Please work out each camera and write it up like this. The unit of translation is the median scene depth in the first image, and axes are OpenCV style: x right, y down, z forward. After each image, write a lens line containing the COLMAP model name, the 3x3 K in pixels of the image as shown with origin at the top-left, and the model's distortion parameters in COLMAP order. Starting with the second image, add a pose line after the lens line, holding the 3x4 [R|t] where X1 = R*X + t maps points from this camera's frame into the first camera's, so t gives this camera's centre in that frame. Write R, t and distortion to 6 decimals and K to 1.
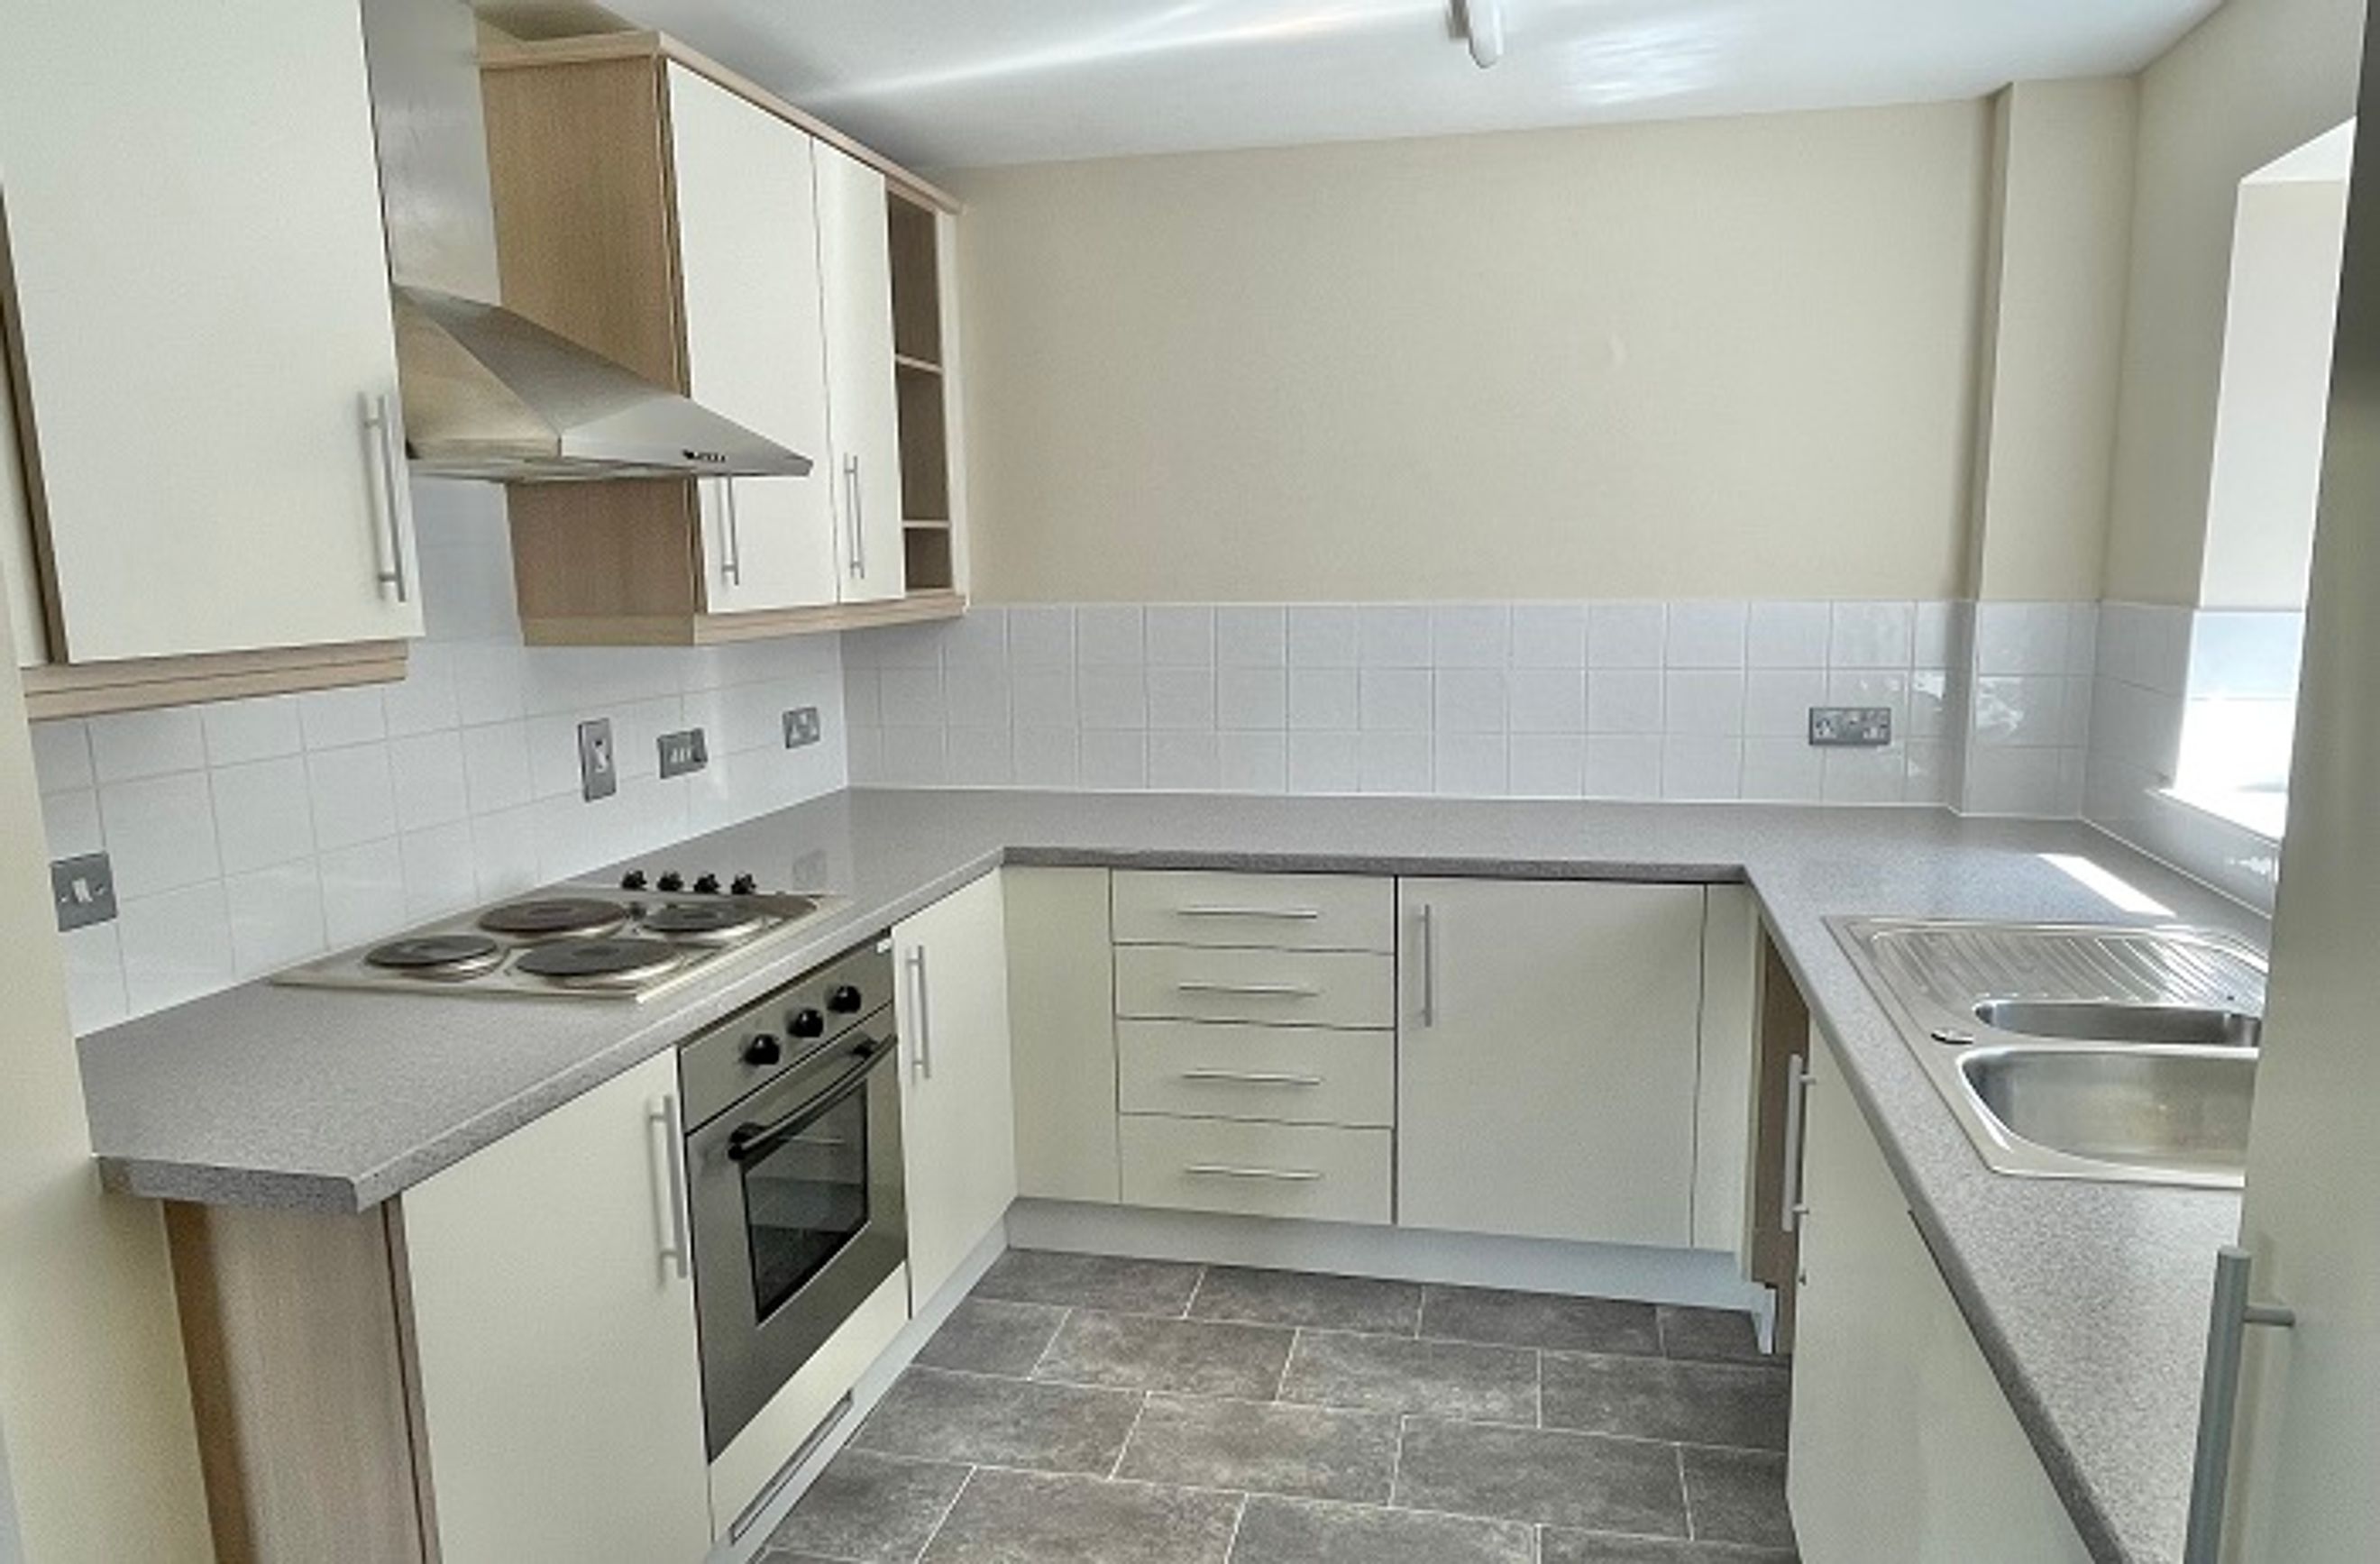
lens RADIAL K [[1610.7, 0, 1197.0], [0, 1610.7, 856.1], [0, 0, 1]] dist [0.003195, -0.000734]
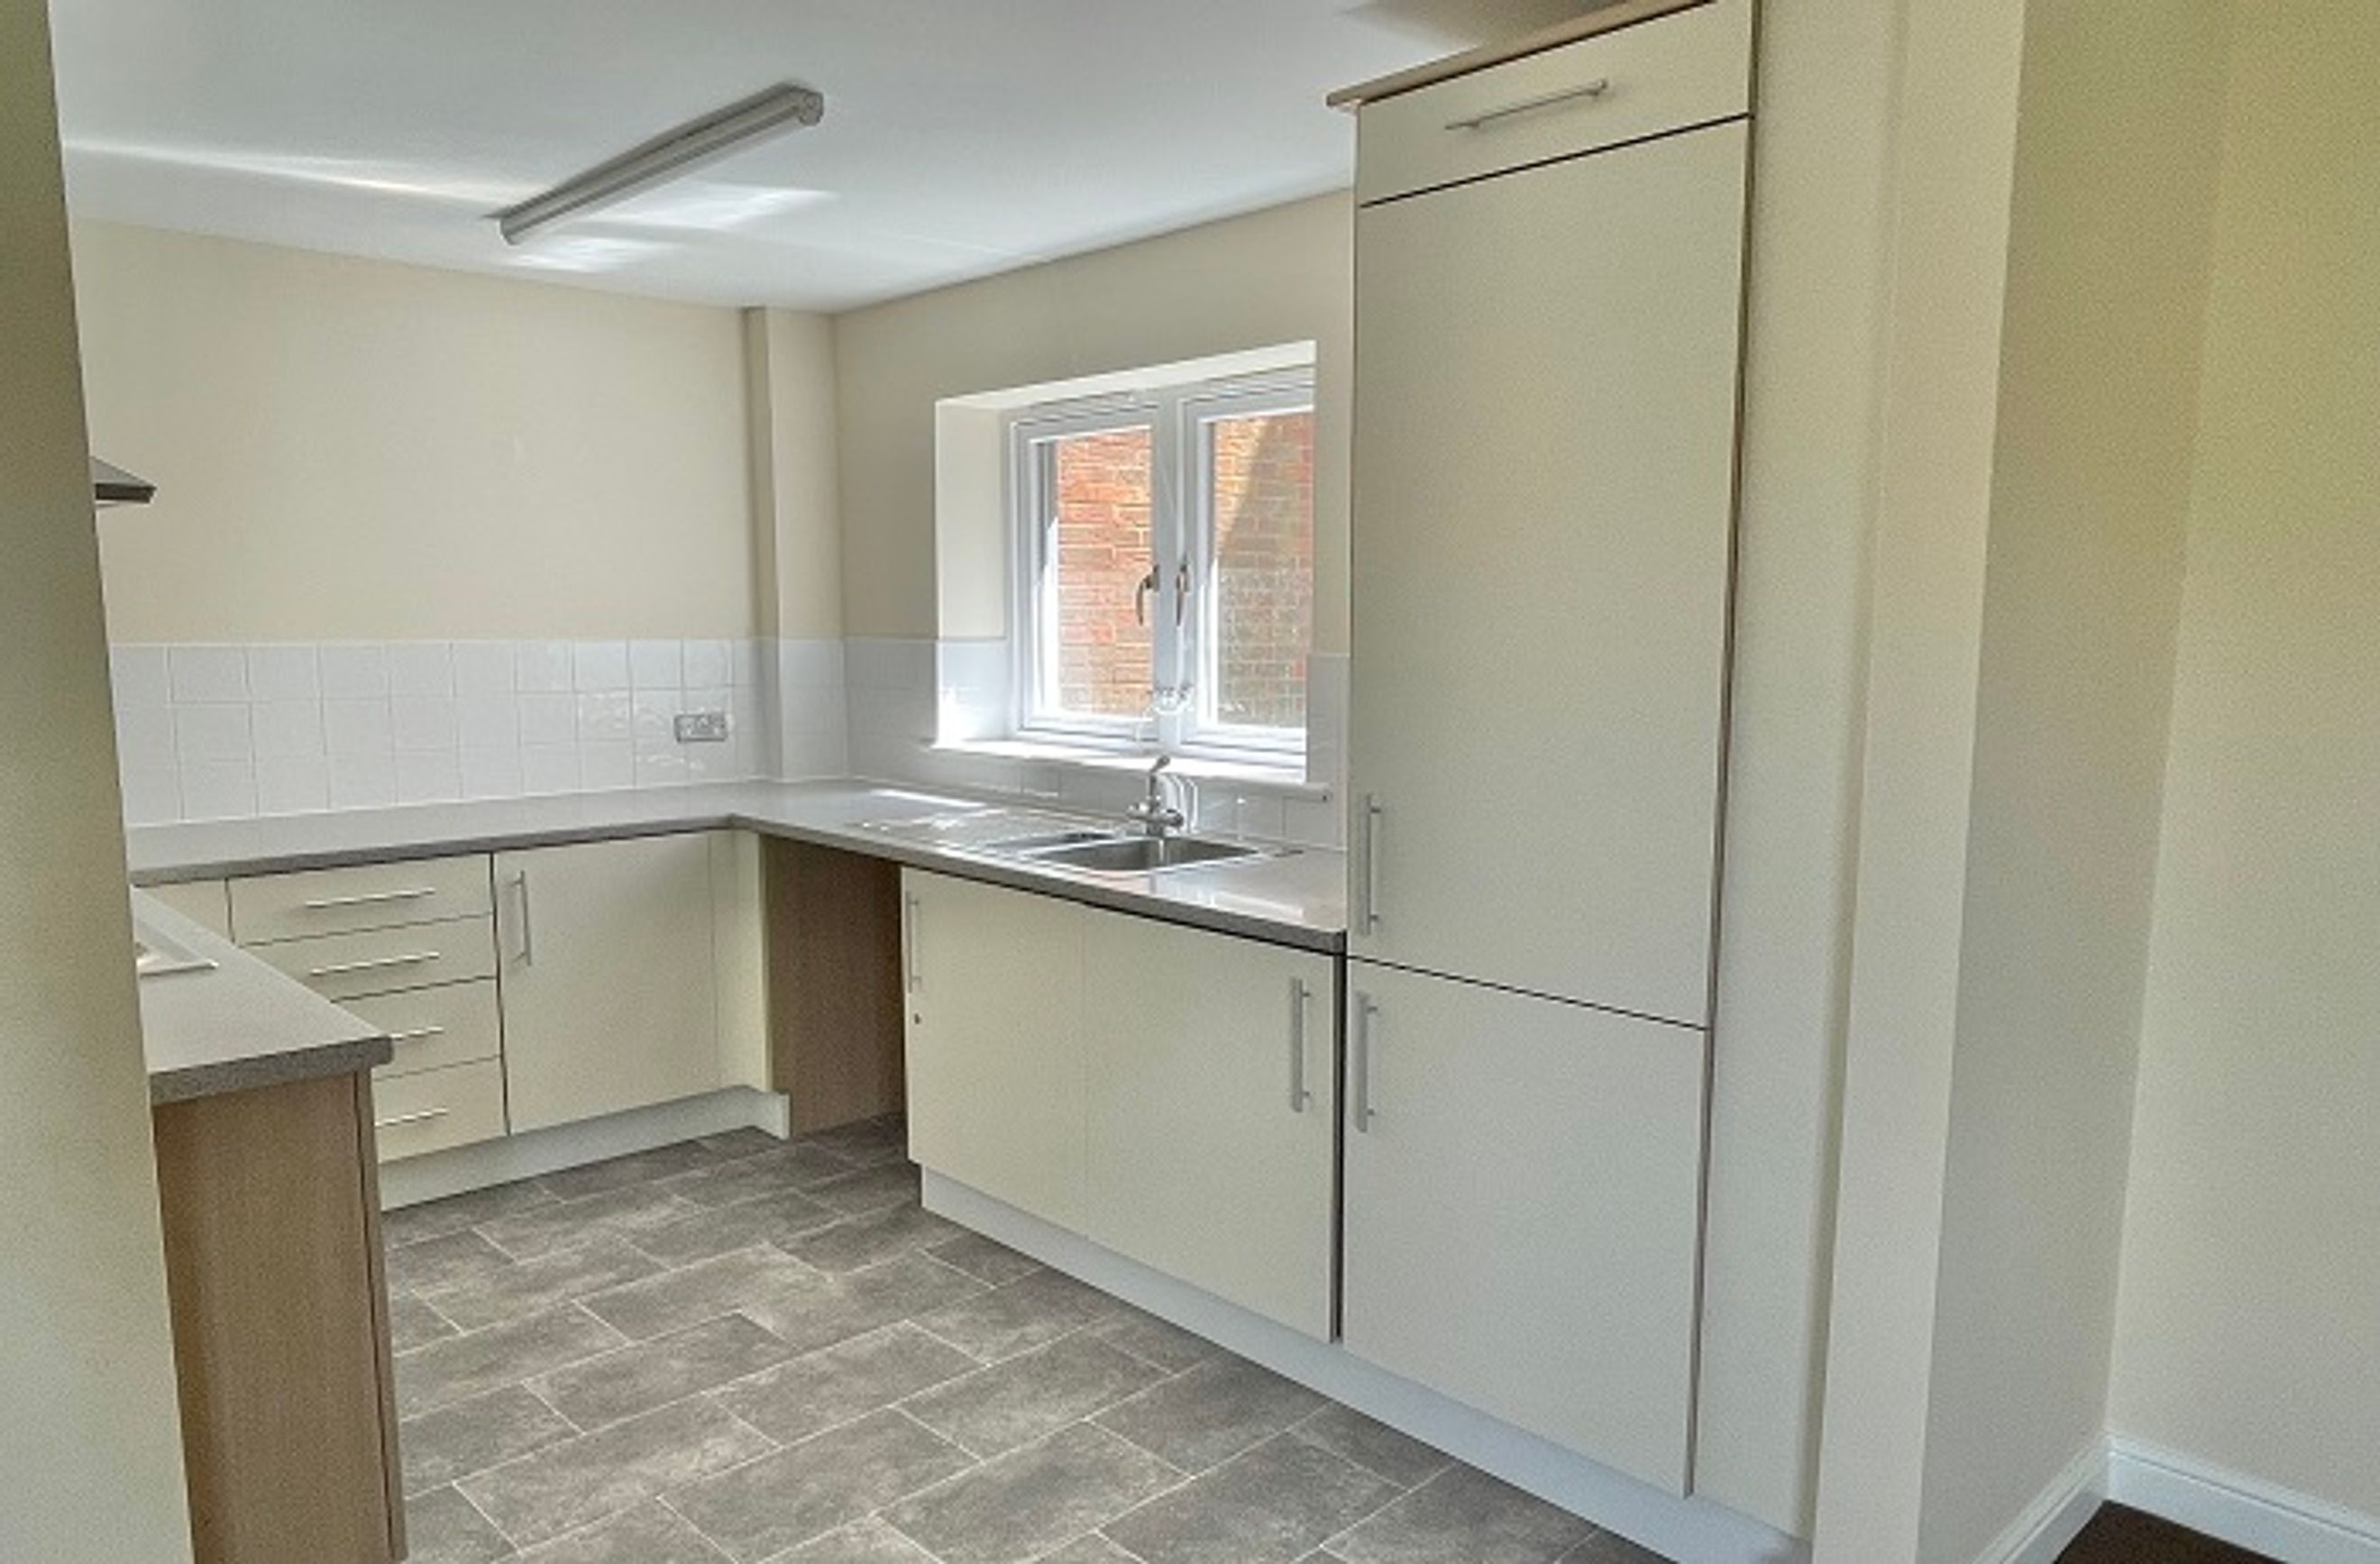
lens RADIAL K [[1610.7, 0, 1197.0], [0, 1610.7, 856.1], [0, 0, 1]] dist [0.003195, -0.000734]
pose [[0.552330, -0.111365, 0.826154, -0.623917], [0.144590, 0.988814, 0.036626, 0.049447], [-0.820991, 0.099224, 0.562253, -0.172362]]
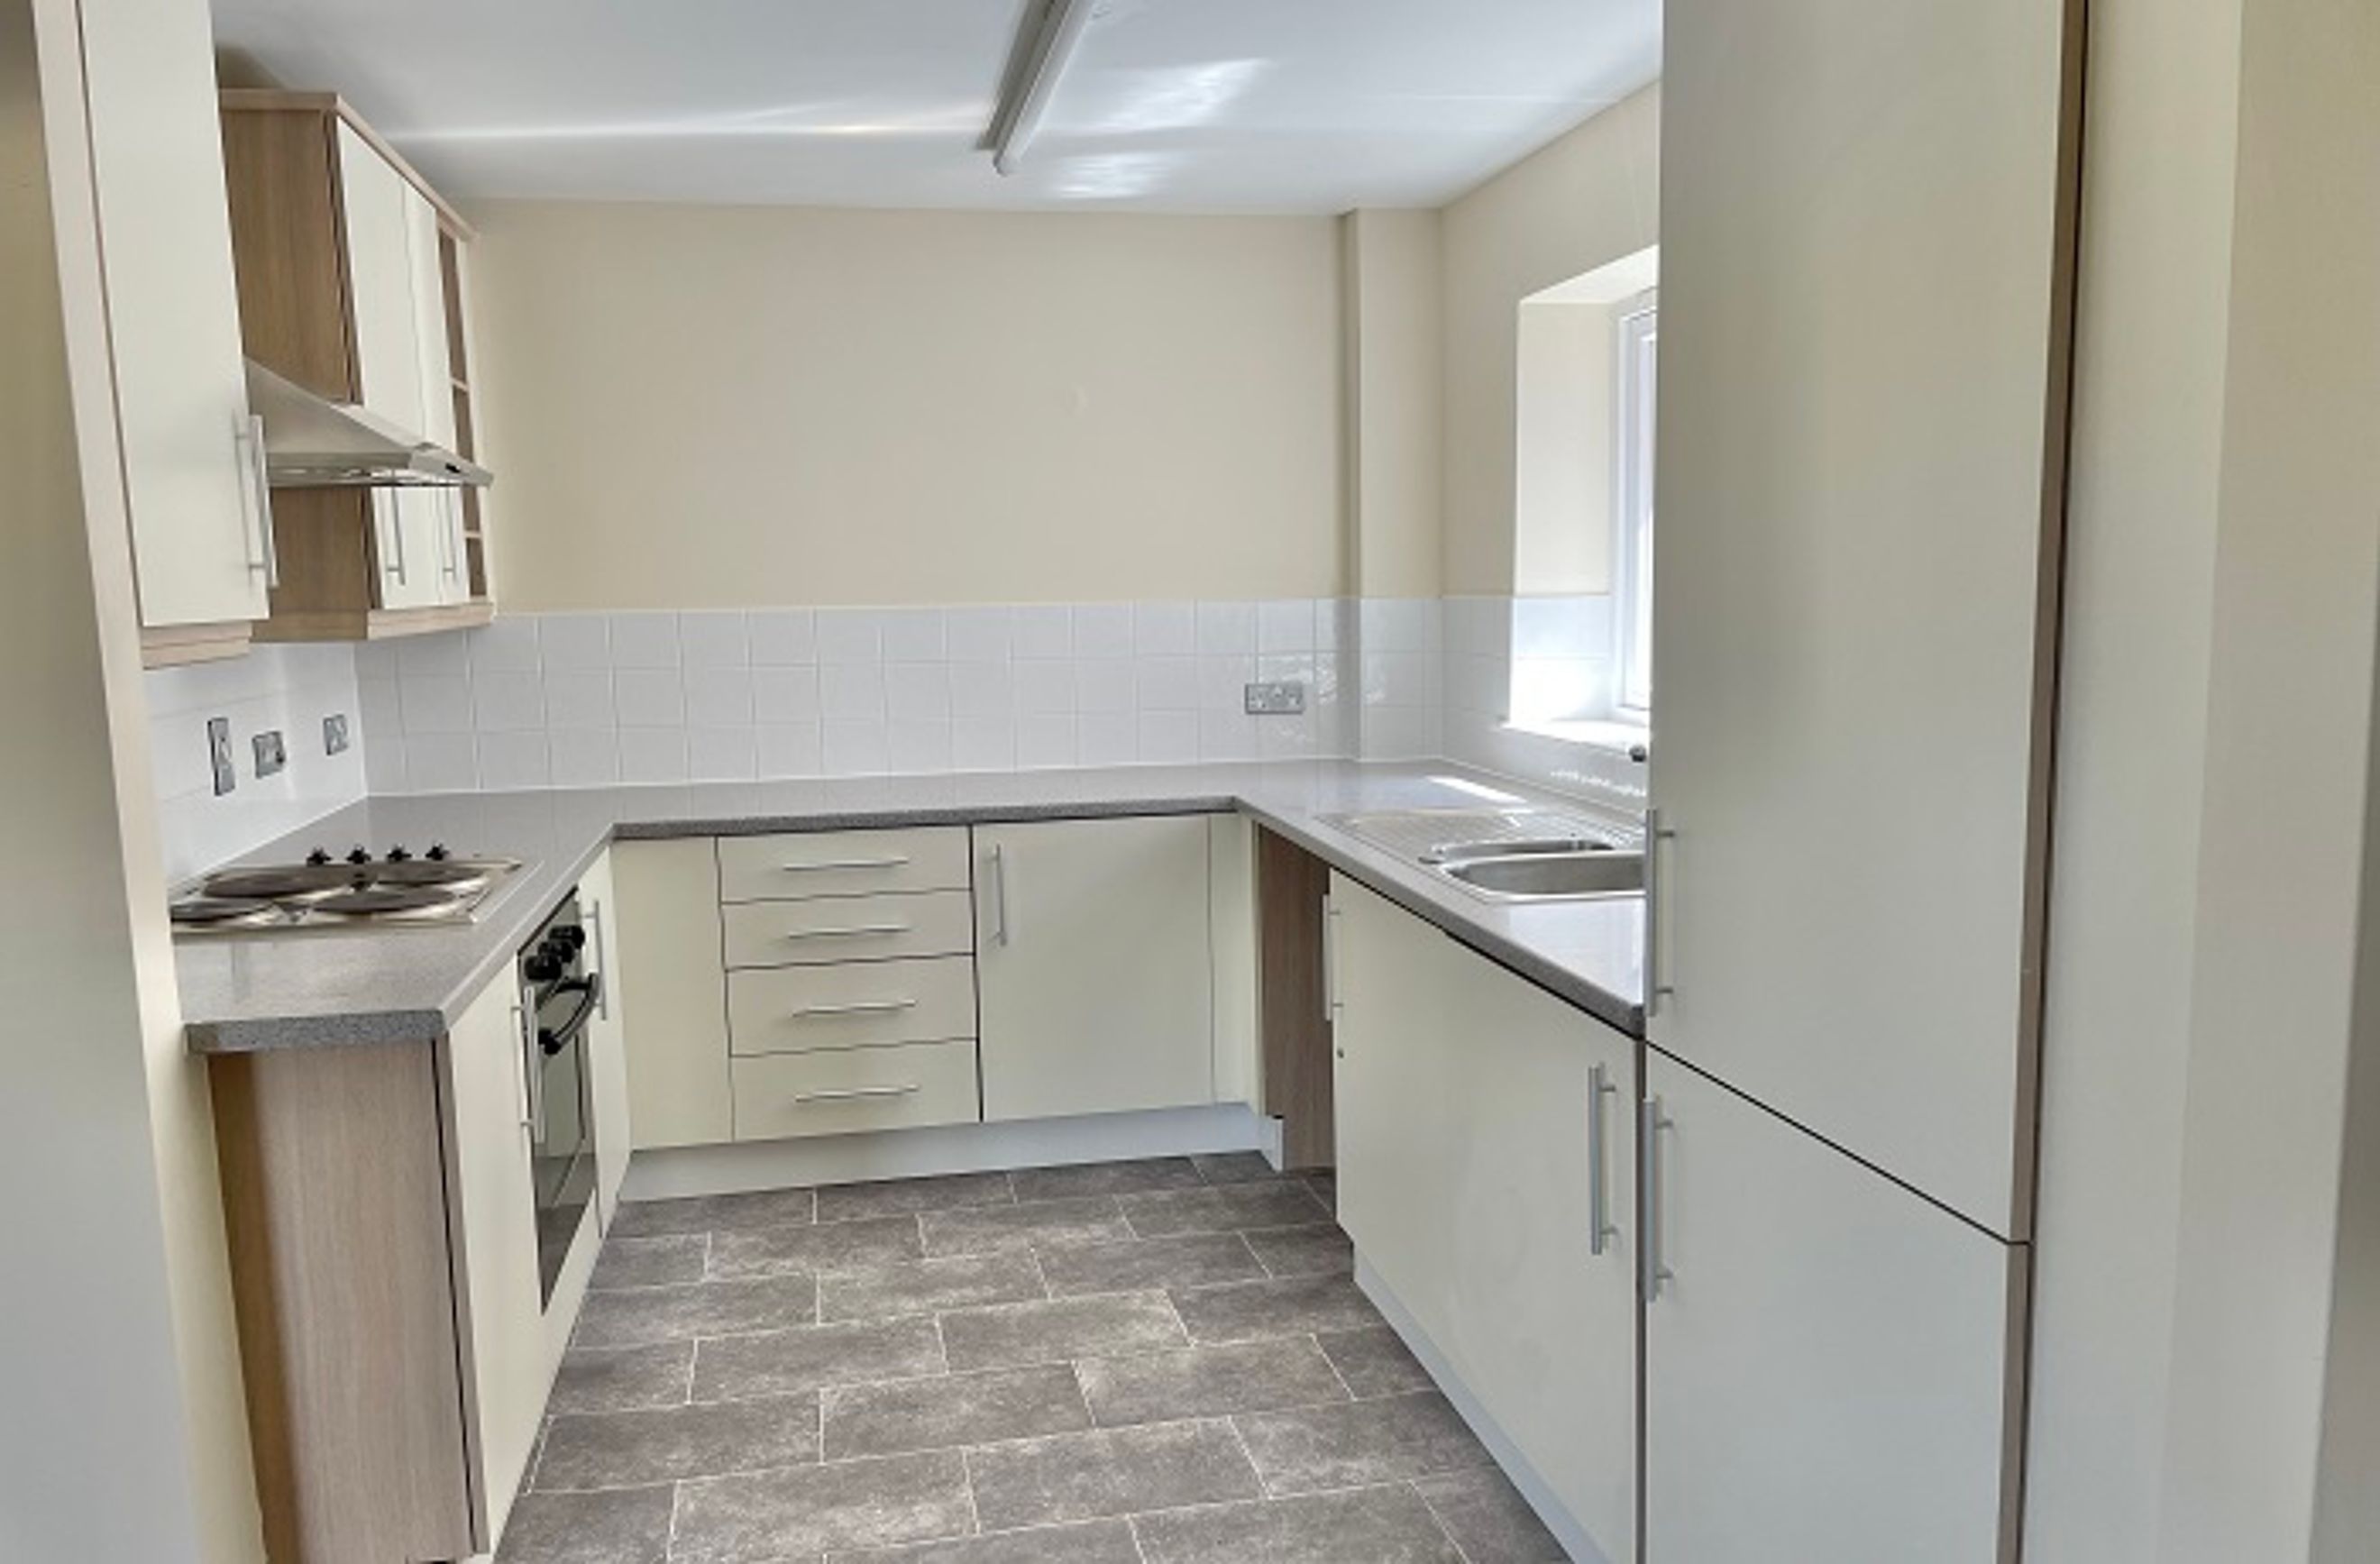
lens RADIAL K [[1796.7, 0, 1185.9], [0, 1796.7, 828.7], [0, 0, 1]] dist [0.048993, -0.003577]
pose [[0.911917, -0.060763, 0.405851, -0.279562], [0.082465, 0.995937, -0.036185, 0.078327], [-0.402003, 0.066467, 0.913223, -0.302762]]
